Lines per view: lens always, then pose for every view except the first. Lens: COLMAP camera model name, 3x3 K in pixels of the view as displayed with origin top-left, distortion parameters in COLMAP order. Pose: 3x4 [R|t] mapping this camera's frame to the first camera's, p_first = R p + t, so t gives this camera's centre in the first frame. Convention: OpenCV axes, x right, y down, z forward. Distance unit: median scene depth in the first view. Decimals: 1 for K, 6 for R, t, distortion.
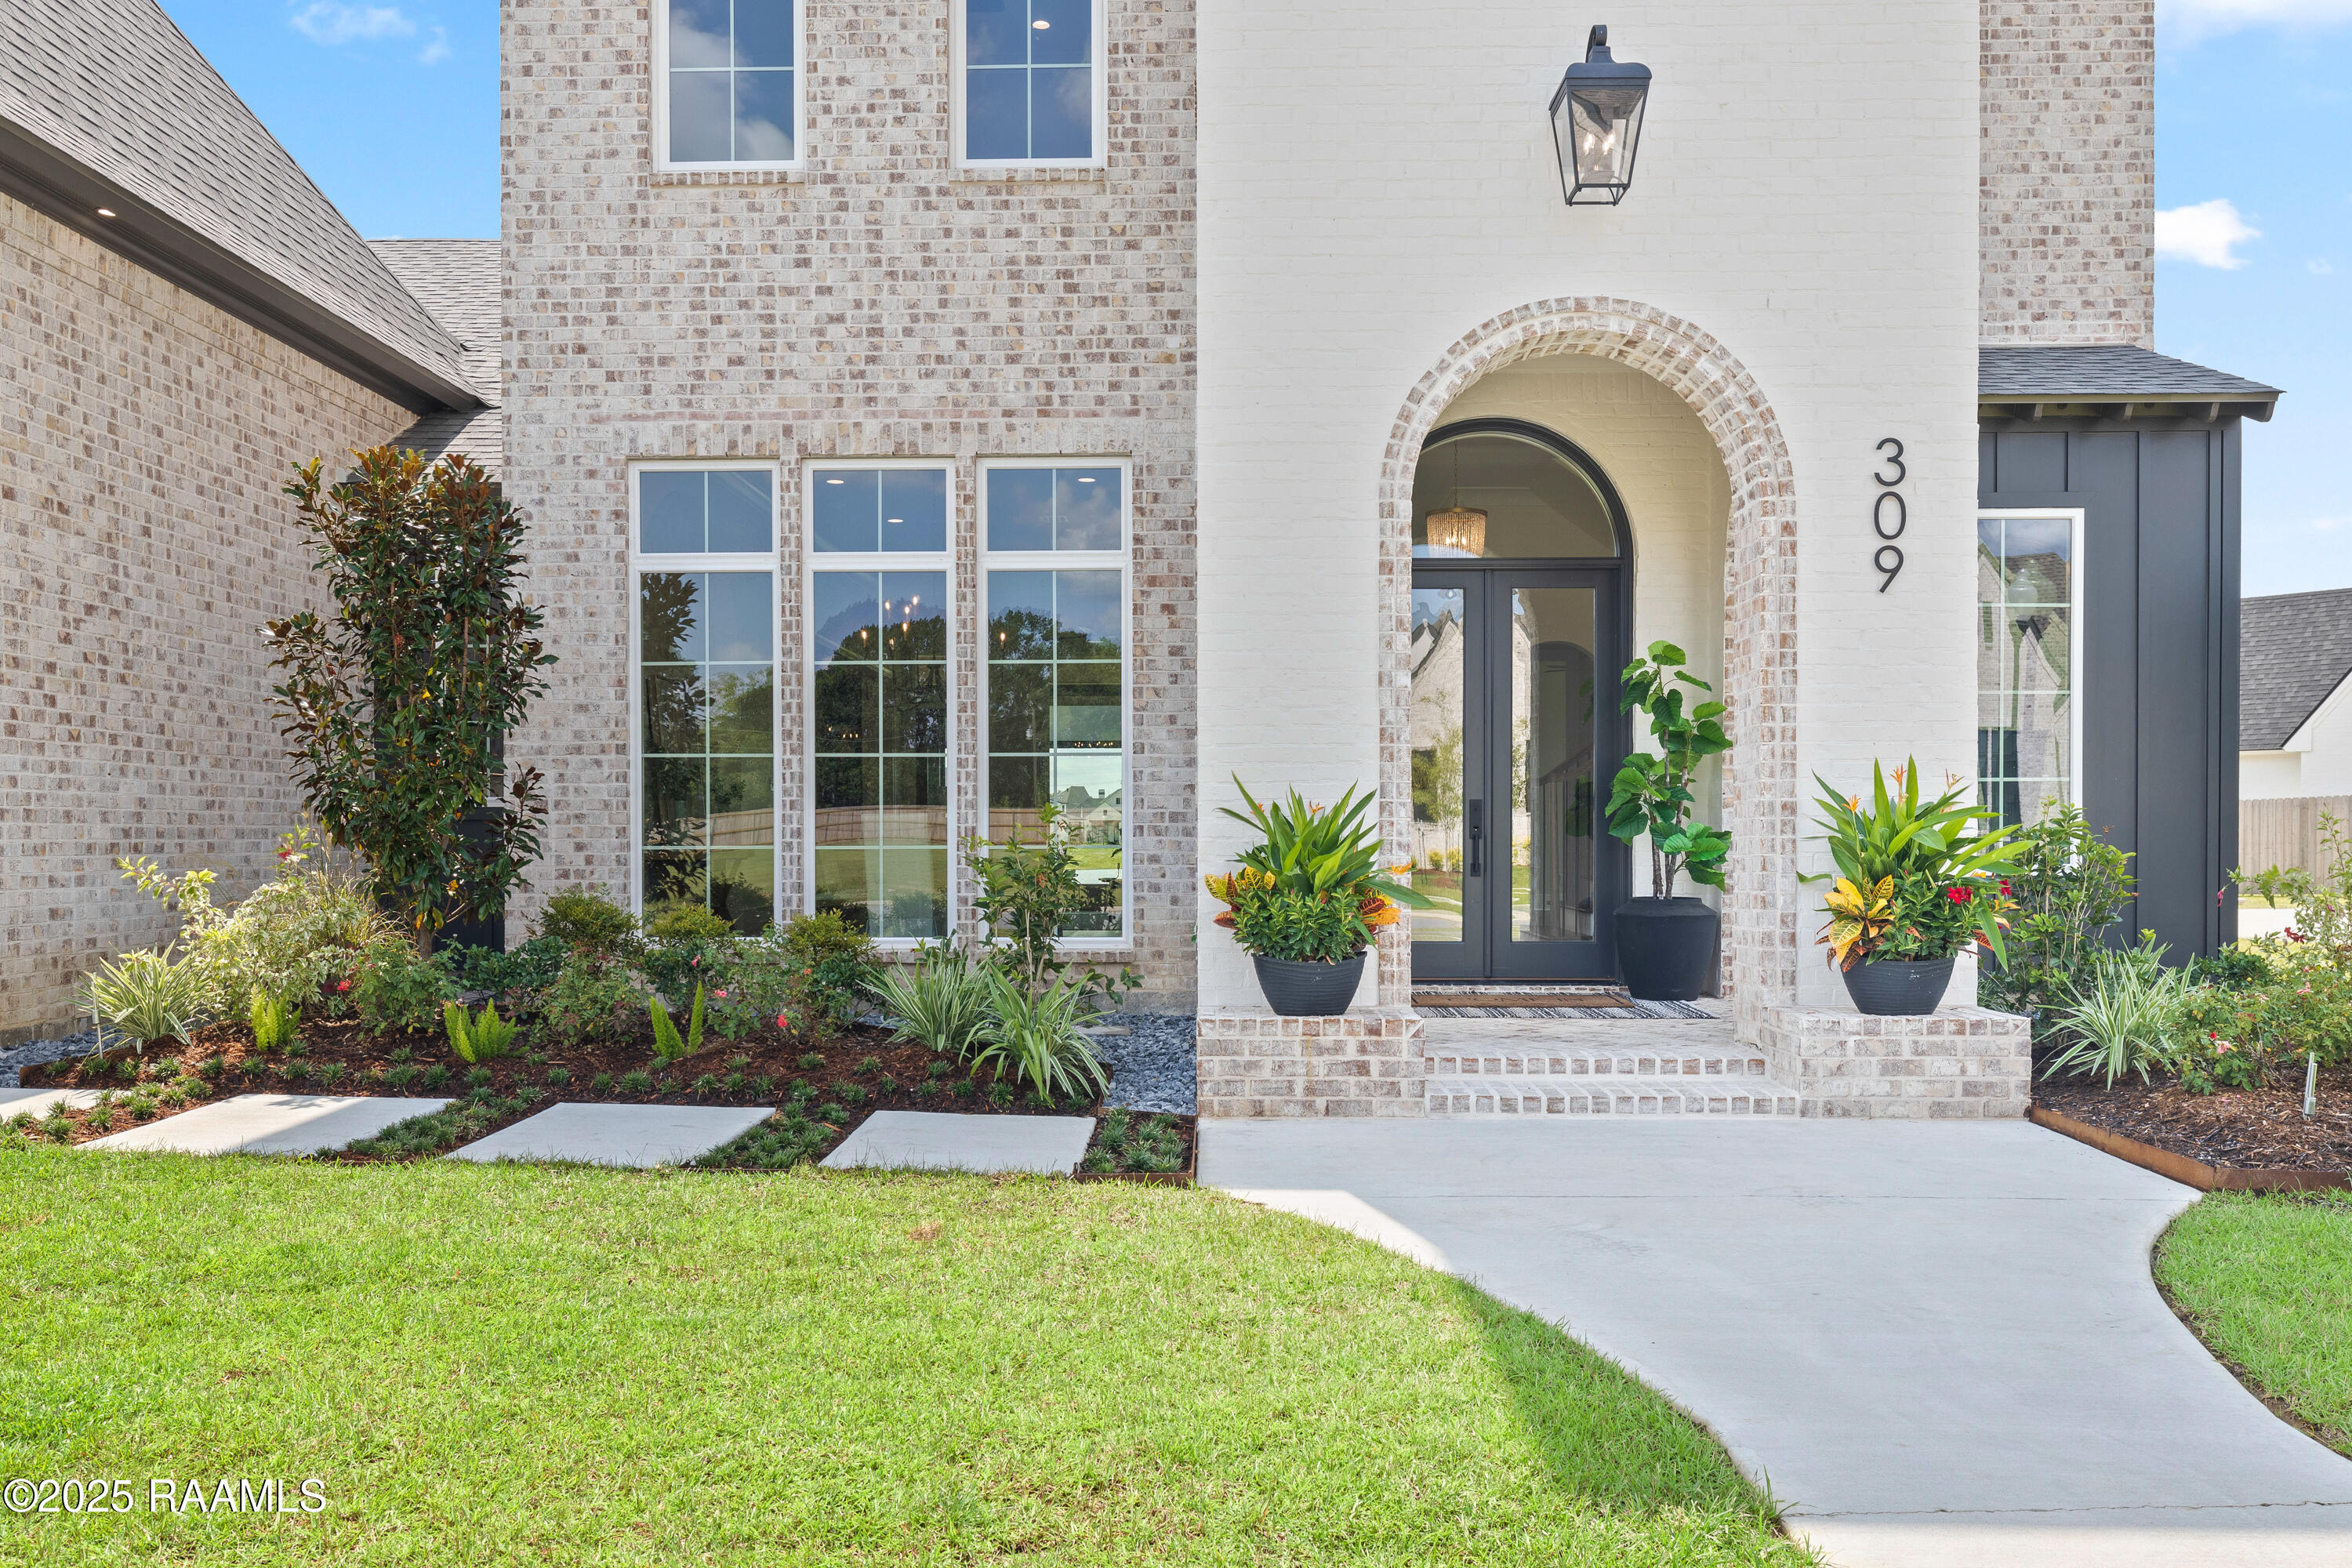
lens RADIAL K [[1856.9, 0, 1142.1], [0, 1856.9, 783.0], [0, 0, 1]] dist [-0.001065, 0.006019]
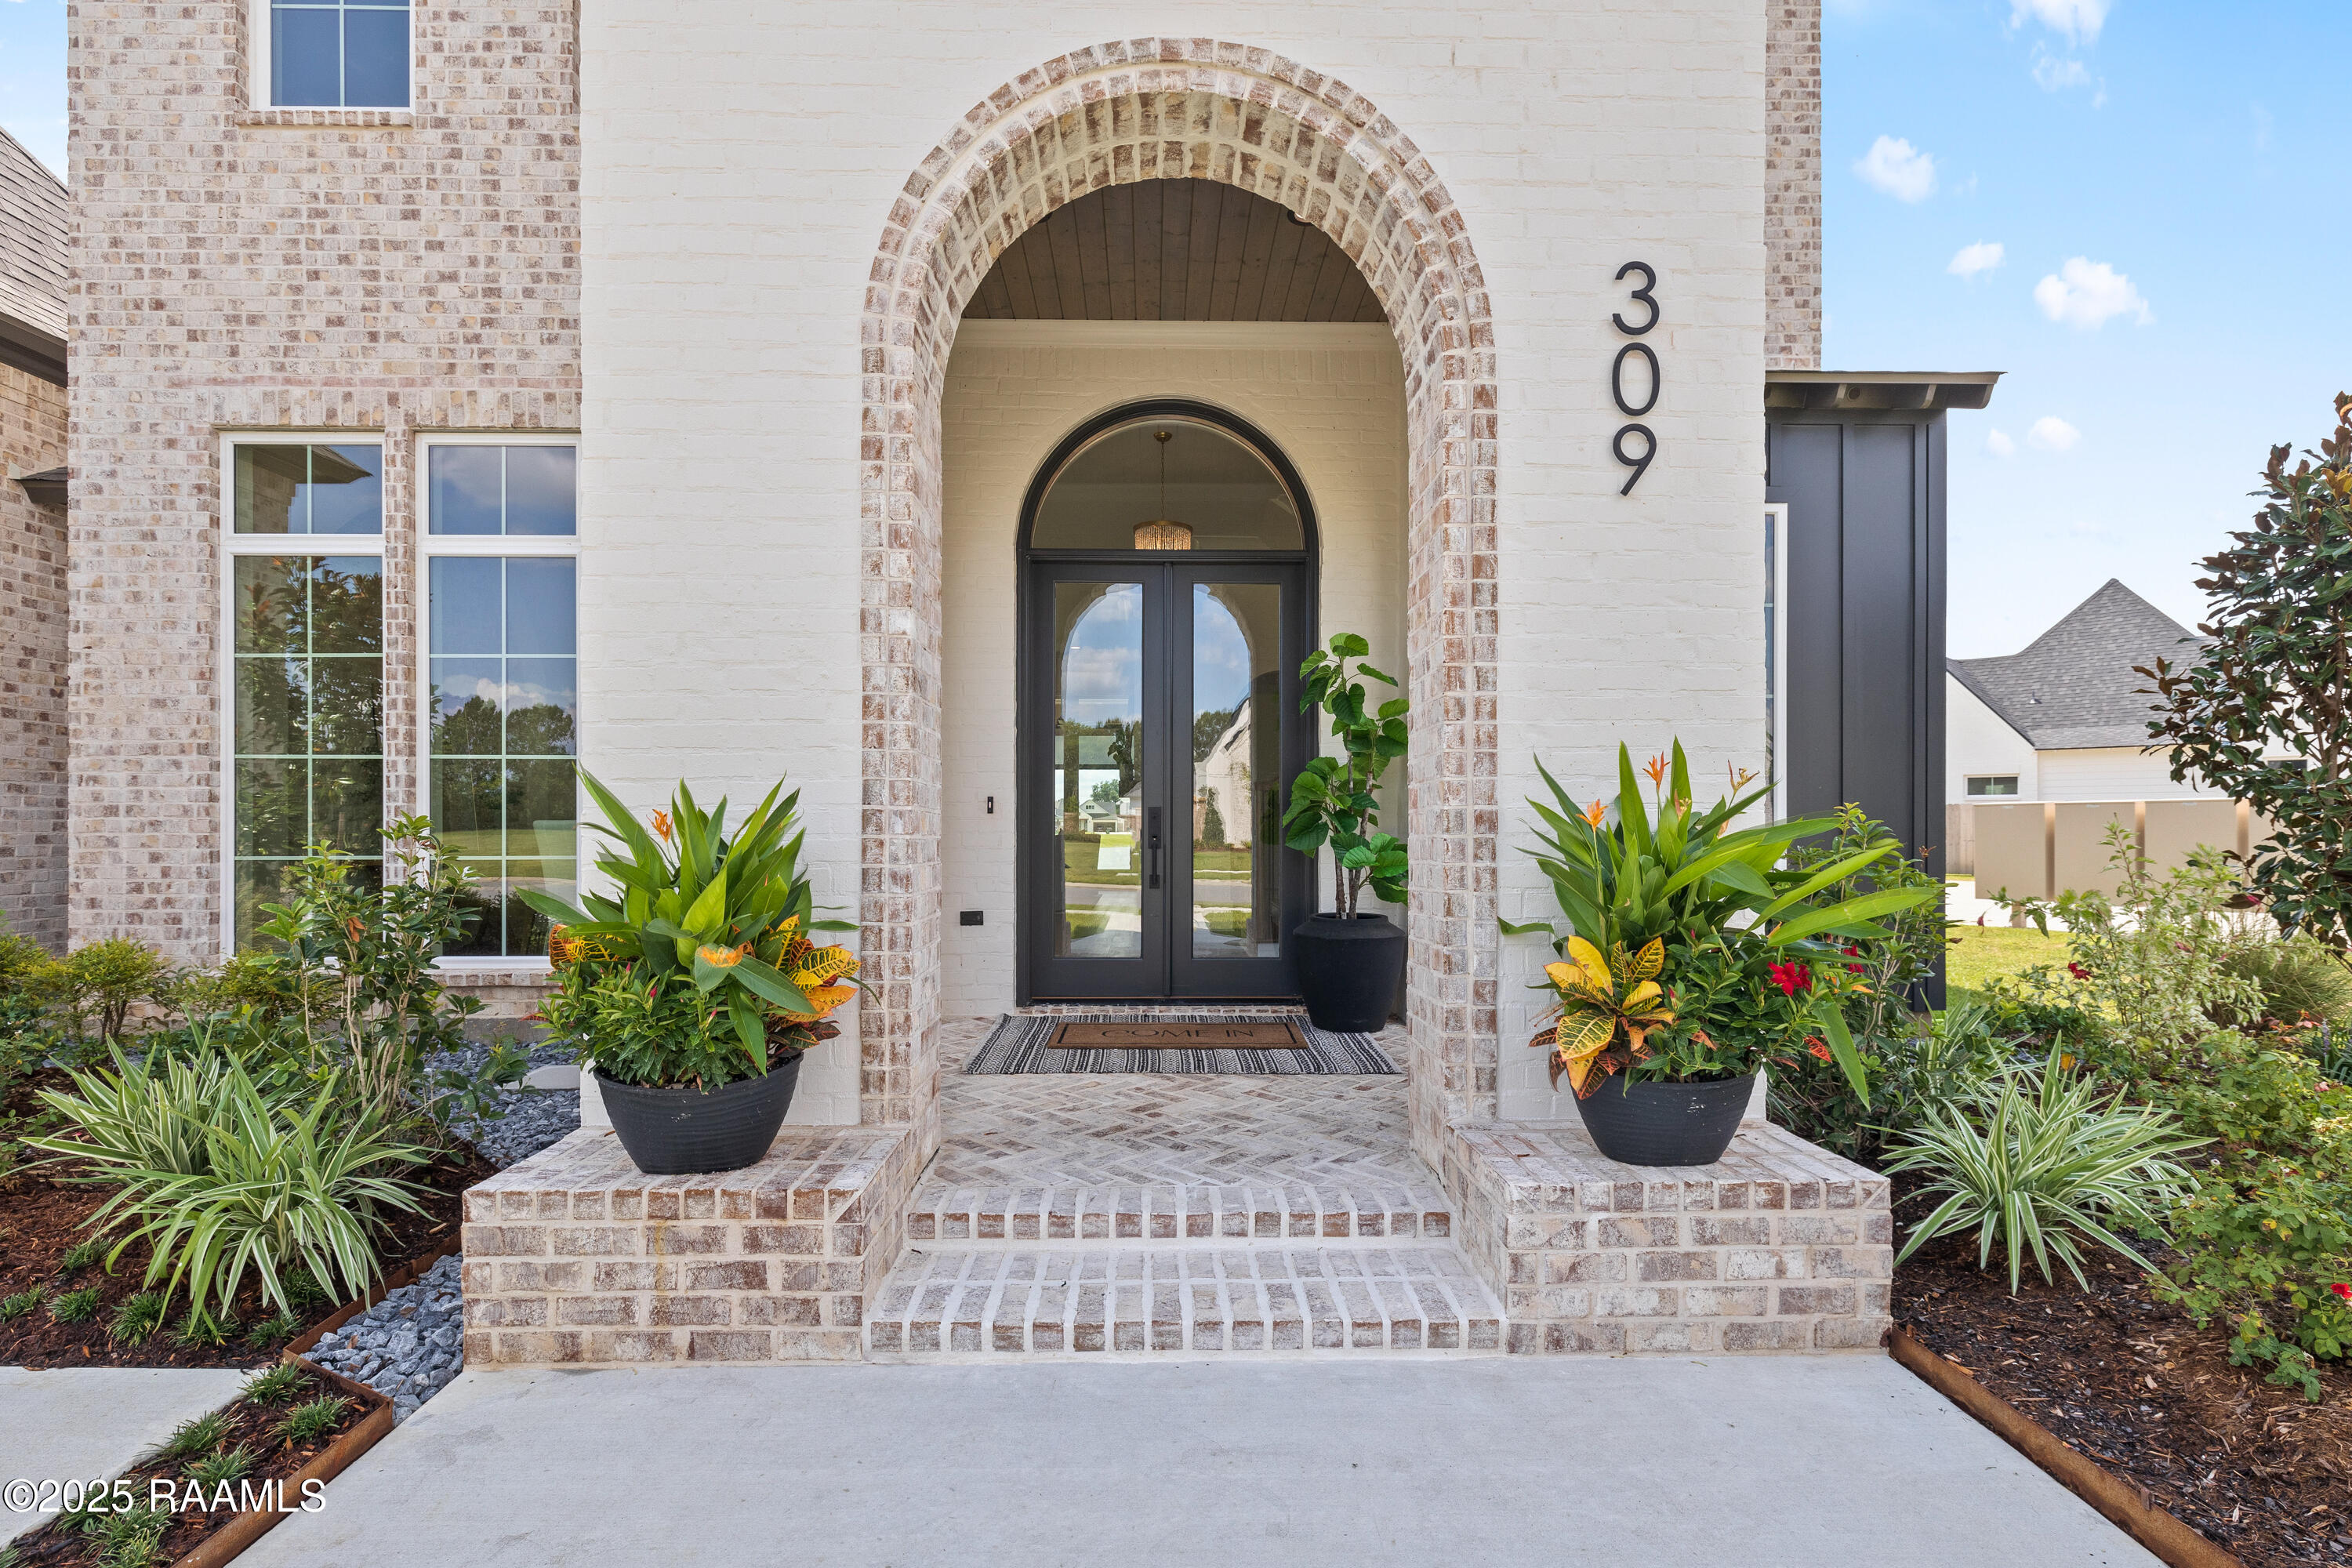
lens RADIAL K [[994.1, 0, 1176.0], [0, 994.1, 784.0], [0, 0, 1]] dist [-0.000311, 0.000710]
pose [[0.999240, 0.002925, 0.038869, 0.174228], [-0.002388, 0.999901, -0.013850, 0.004330], [-0.038905, 0.013747, 0.999148, 0.505338]]
